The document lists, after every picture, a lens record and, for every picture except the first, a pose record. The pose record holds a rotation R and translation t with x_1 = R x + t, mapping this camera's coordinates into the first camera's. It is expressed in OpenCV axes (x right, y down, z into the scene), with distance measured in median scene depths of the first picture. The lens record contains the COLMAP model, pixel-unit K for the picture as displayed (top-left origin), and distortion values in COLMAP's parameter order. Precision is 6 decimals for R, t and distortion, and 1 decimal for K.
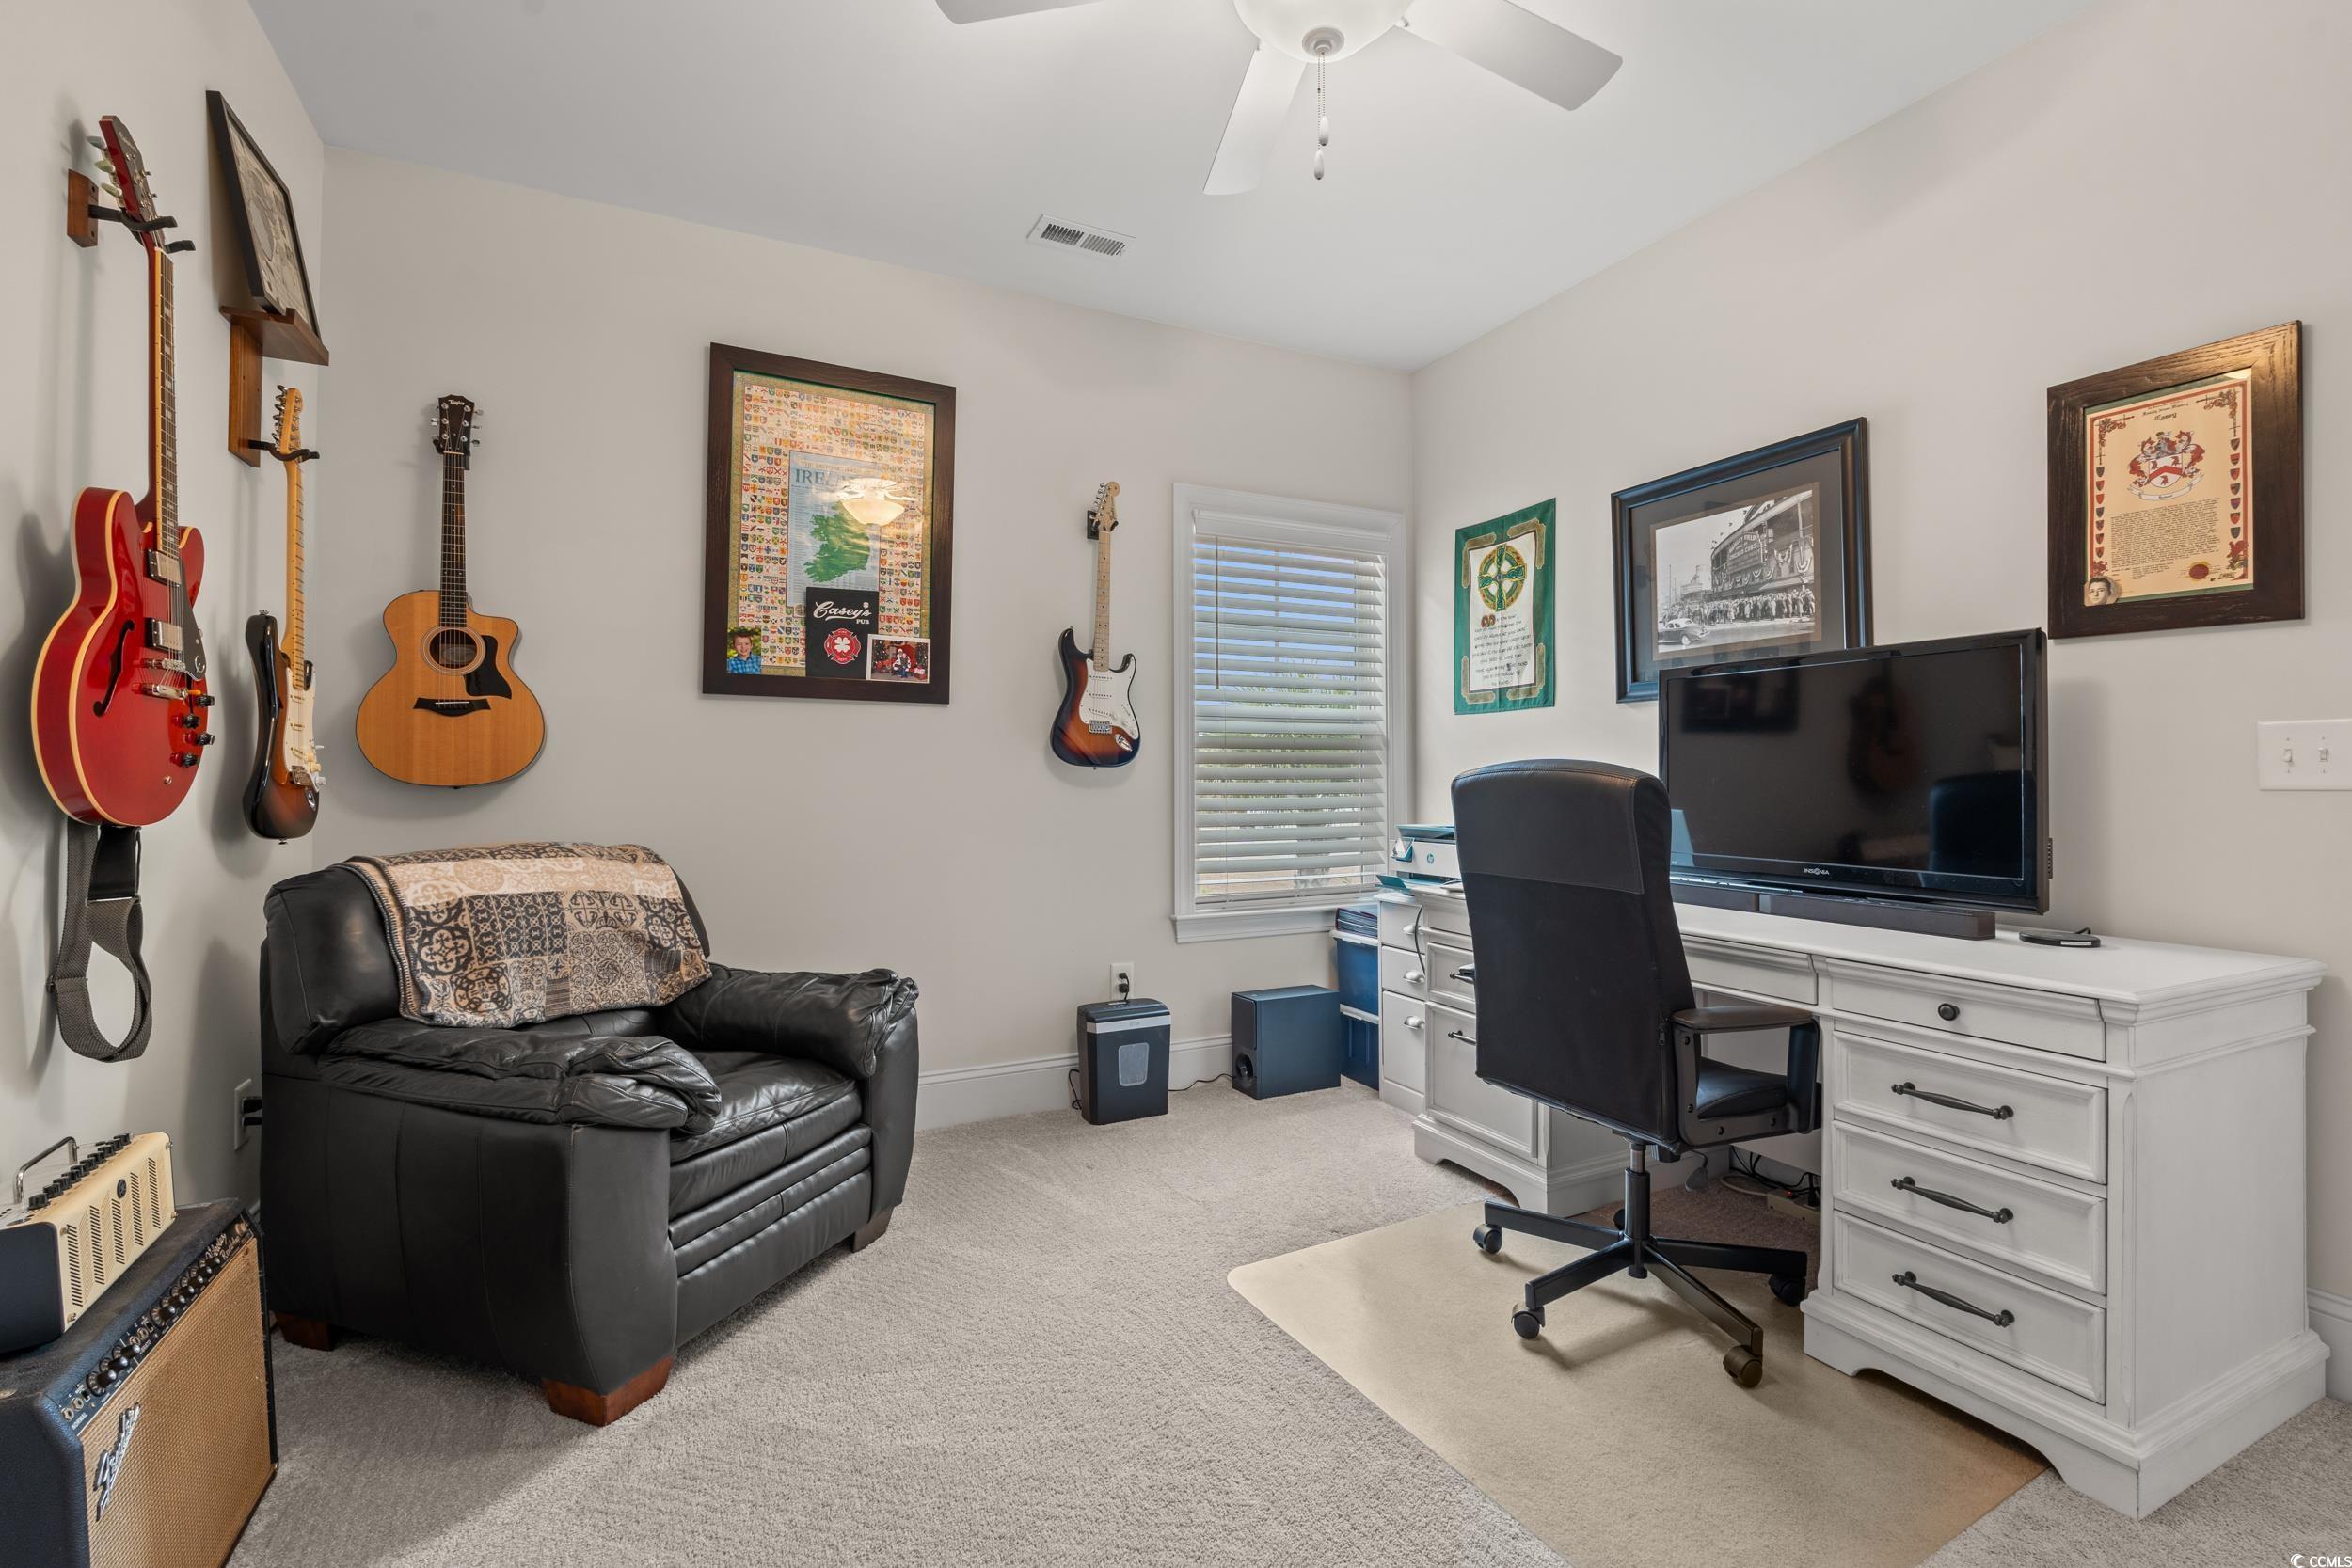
lens RADIAL K [[1027.6, 0, 1170.9], [0, 1027.6, 773.5], [0, 0, 1]] dist [-0.002758, -0.000012]
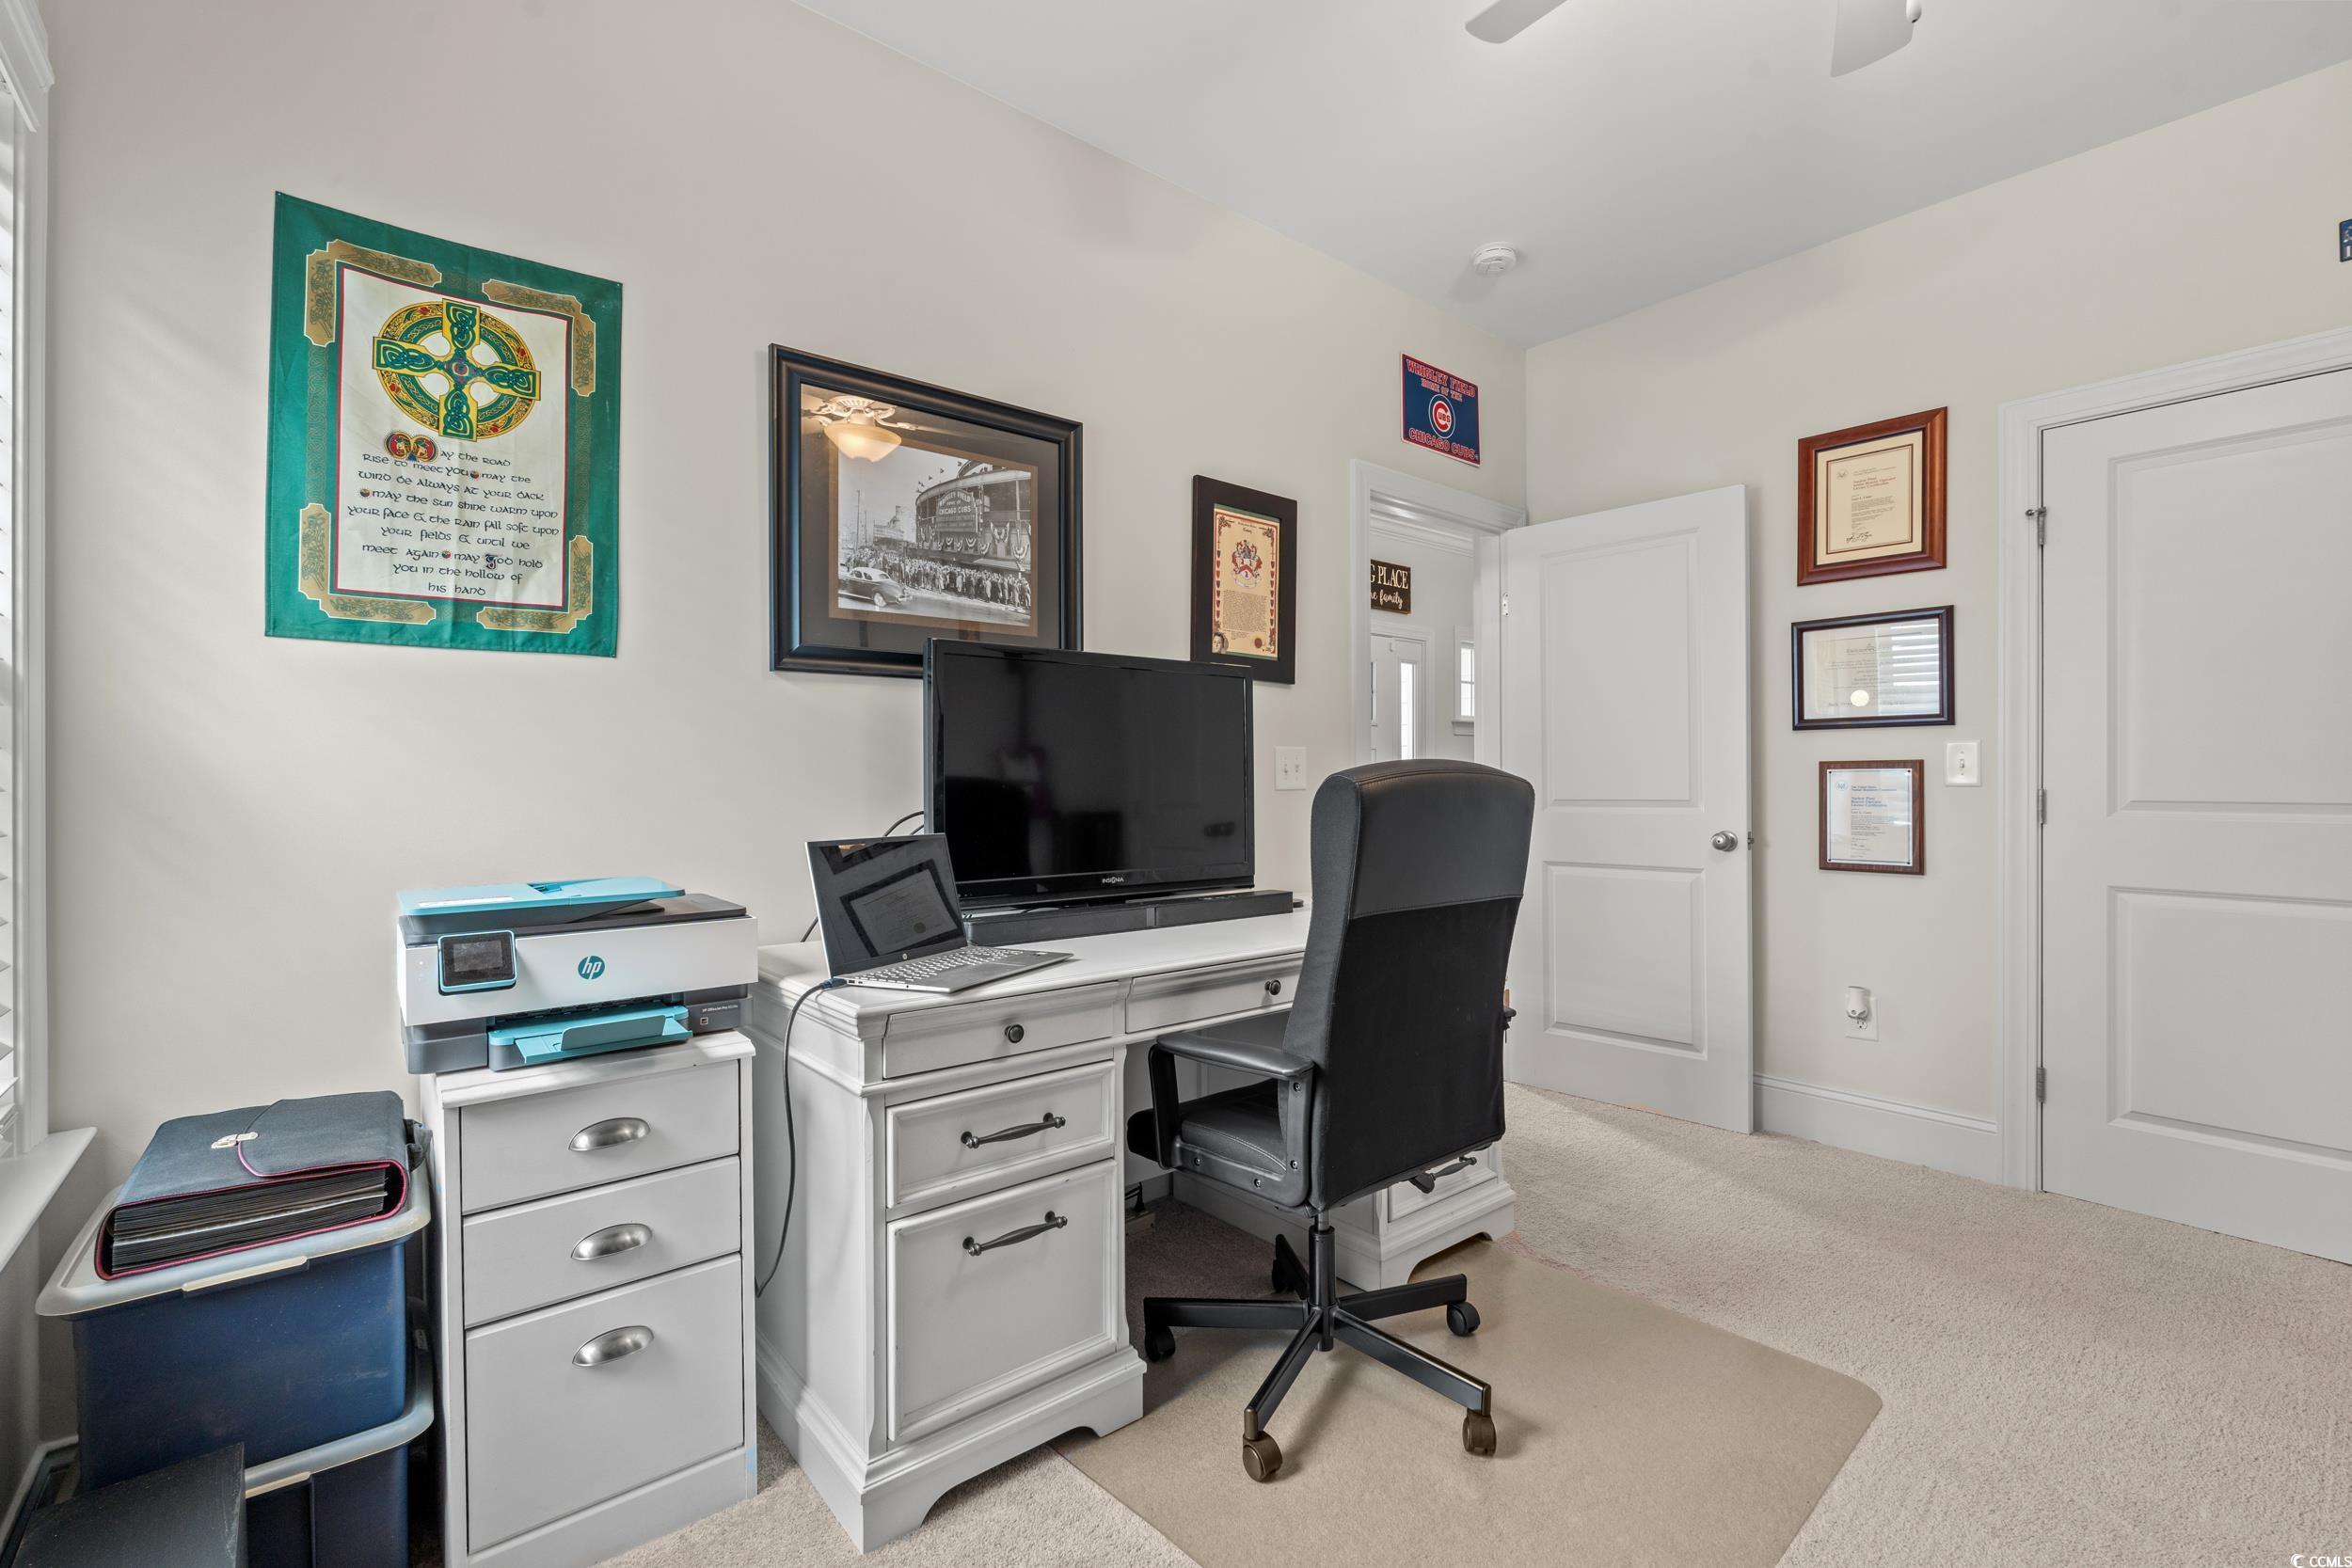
lens RADIAL K [[1027.6, 0, 1174.7], [0, 1027.6, 781.3], [0, 0, 1]] dist [-0.002758, -0.000012]
pose [[-0.223240, 0.001046, 0.974763, -0.283418], [-0.001221, 0.999998, -0.001353, 0.002716], [-0.974763, -0.001492, -0.223238, 0.998934]]
